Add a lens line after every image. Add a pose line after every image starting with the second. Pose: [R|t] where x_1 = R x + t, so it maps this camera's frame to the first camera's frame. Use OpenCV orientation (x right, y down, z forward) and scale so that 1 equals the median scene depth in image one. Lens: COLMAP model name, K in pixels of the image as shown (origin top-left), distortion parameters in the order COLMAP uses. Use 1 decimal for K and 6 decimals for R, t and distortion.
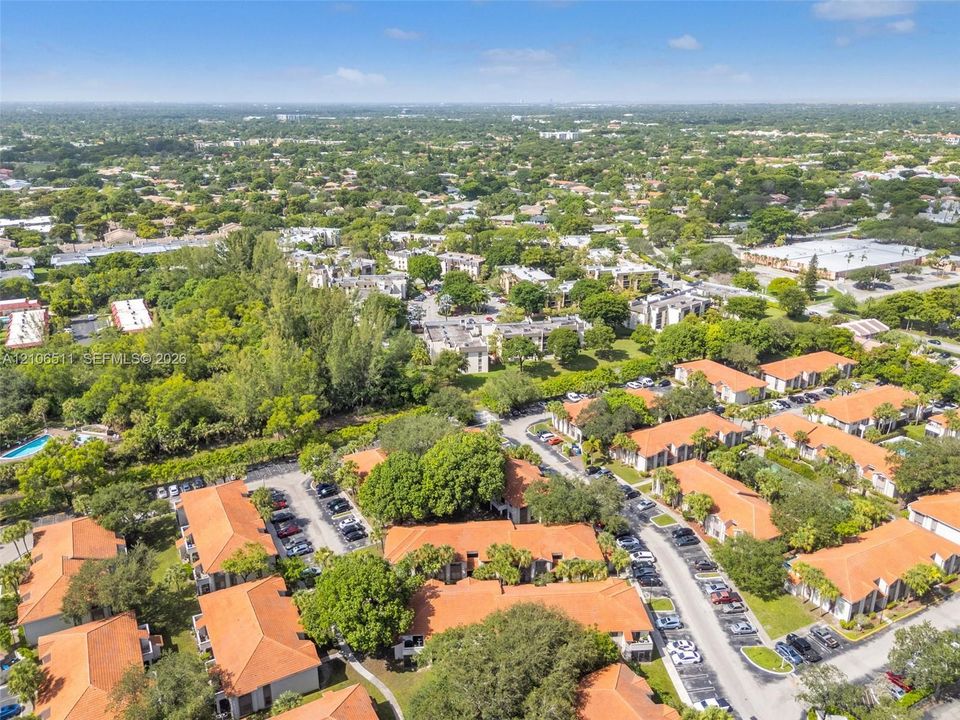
lens RADIAL K [[727.7, 0, 479.6], [0, 727.7, 362.5], [0, 0, 1]] dist [0.054840, 0.000691]
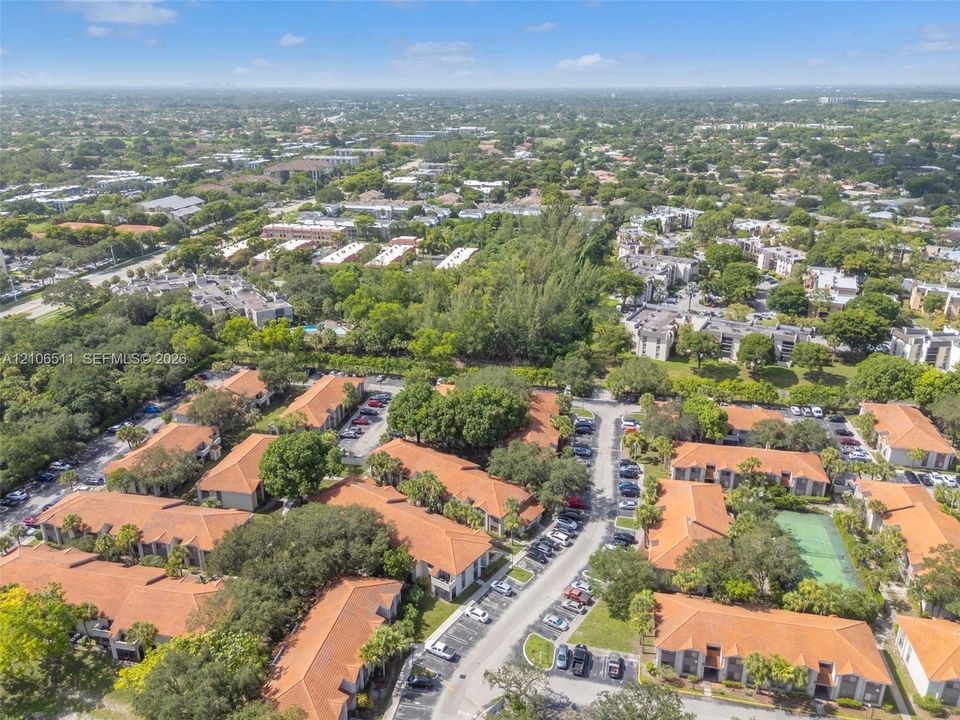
lens RADIAL K [[698.0, 0, 479.1], [0, 698.0, 357.5], [0, 0, 1]] dist [0.046443, 0.000886]
pose [[0.767886, 0.232046, -0.597081, 0.491082], [-0.215549, 0.971330, 0.100282, -0.040675], [0.603233, 0.051695, 0.795888, 0.101201]]
